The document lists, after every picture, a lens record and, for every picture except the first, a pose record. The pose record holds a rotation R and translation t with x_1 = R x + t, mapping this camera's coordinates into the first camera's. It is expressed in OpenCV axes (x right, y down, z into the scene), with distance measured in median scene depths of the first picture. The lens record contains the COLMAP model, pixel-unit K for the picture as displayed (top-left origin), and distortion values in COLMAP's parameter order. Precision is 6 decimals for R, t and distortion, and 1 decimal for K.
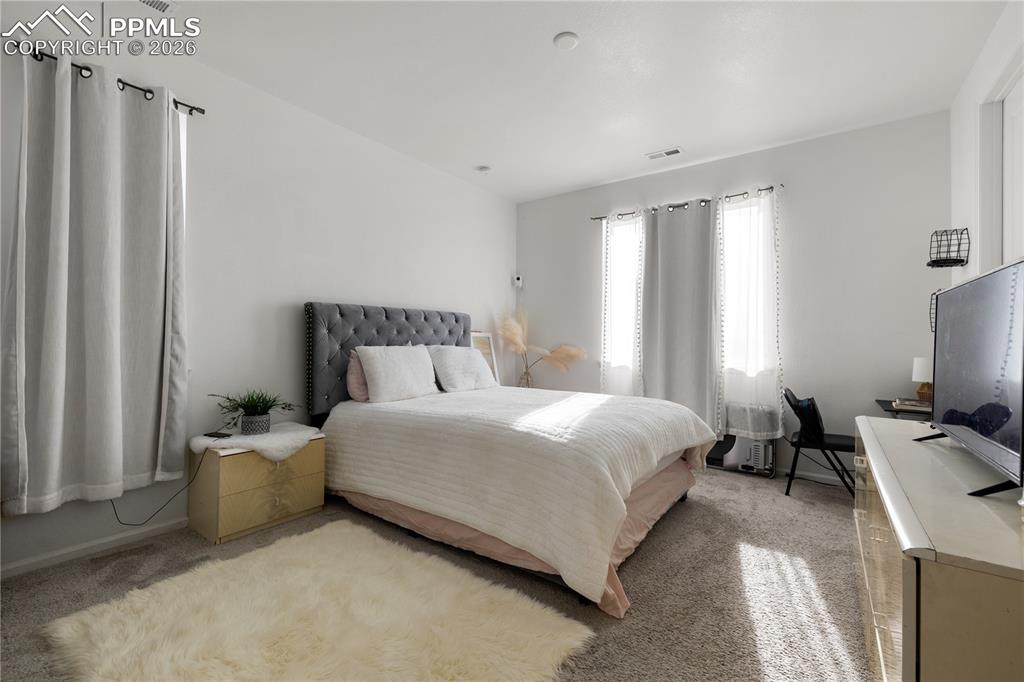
lens RADIAL K [[435.8, 0, 553.2], [0, 435.8, 345.3], [0, 0, 1]] dist [0.000075, -0.000257]
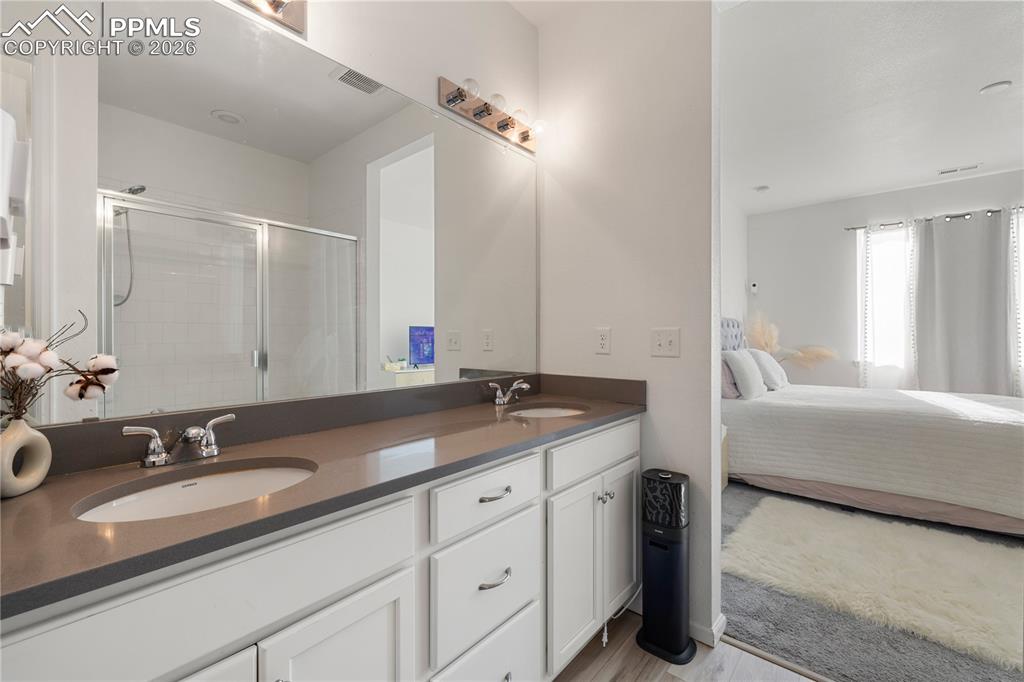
lens RADIAL K [[435.8, 0, 542.7], [0, 435.8, 344.2], [0, 0, 1]] dist [0.000075, -0.000257]
pose [[0.996337, -0.010120, -0.084918, -0.631600], [0.010366, 0.999943, 0.002458, -0.017827], [0.084888, -0.003329, 0.996385, -0.154553]]
